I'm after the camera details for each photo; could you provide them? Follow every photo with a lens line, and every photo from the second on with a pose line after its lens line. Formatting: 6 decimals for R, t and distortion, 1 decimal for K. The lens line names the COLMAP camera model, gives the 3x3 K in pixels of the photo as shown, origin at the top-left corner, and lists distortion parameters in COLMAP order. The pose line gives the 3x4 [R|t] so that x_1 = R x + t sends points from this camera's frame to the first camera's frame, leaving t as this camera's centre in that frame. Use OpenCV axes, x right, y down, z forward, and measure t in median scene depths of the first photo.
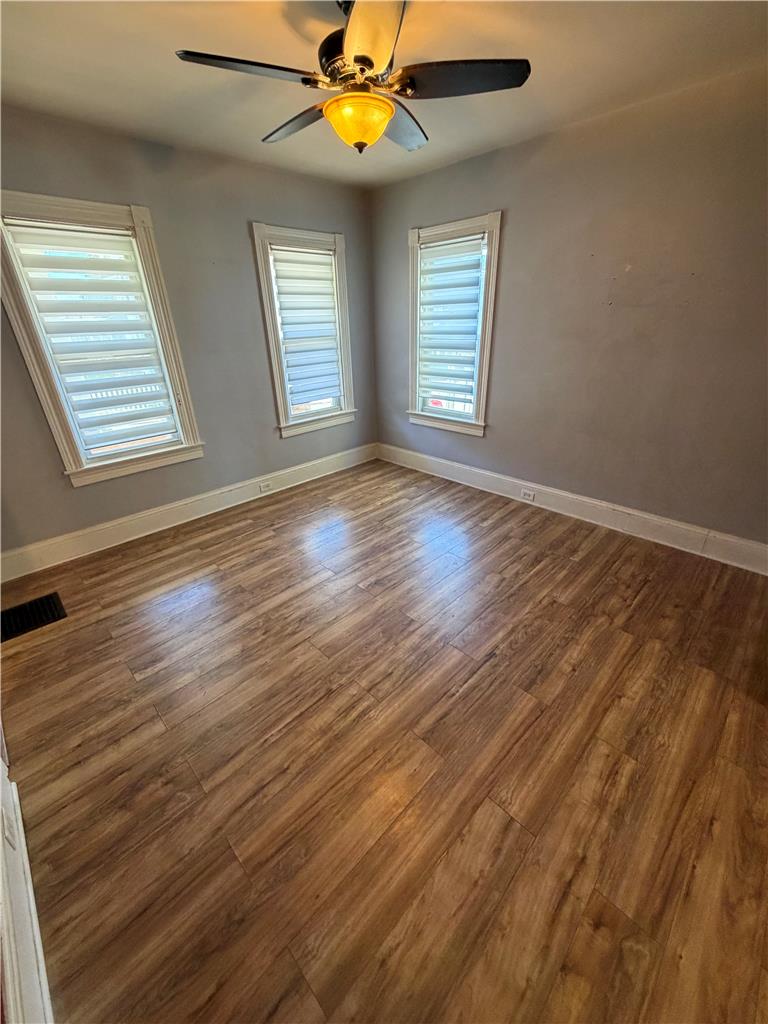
lens RADIAL K [[407.0, 0, 379.3], [0, 407.0, 514.2], [0, 0, 1]] dist [-0.000997, -0.000332]
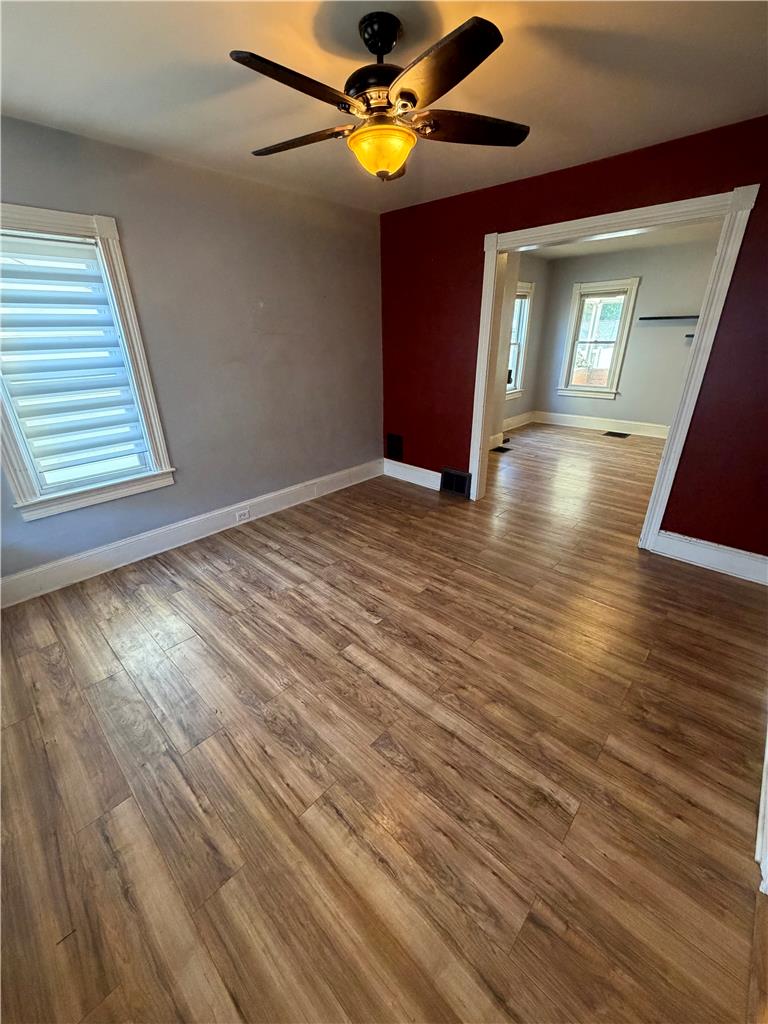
lens RADIAL K [[407.0, 0, 376.5], [0, 407.0, 521.9], [0, 0, 1]] dist [-0.000997, -0.000332]
pose [[-0.036504, -0.400034, 0.915773, -0.643819], [0.454656, 0.809403, 0.371692, -0.283992], [-0.889919, 0.429930, 0.152332, 0.600229]]
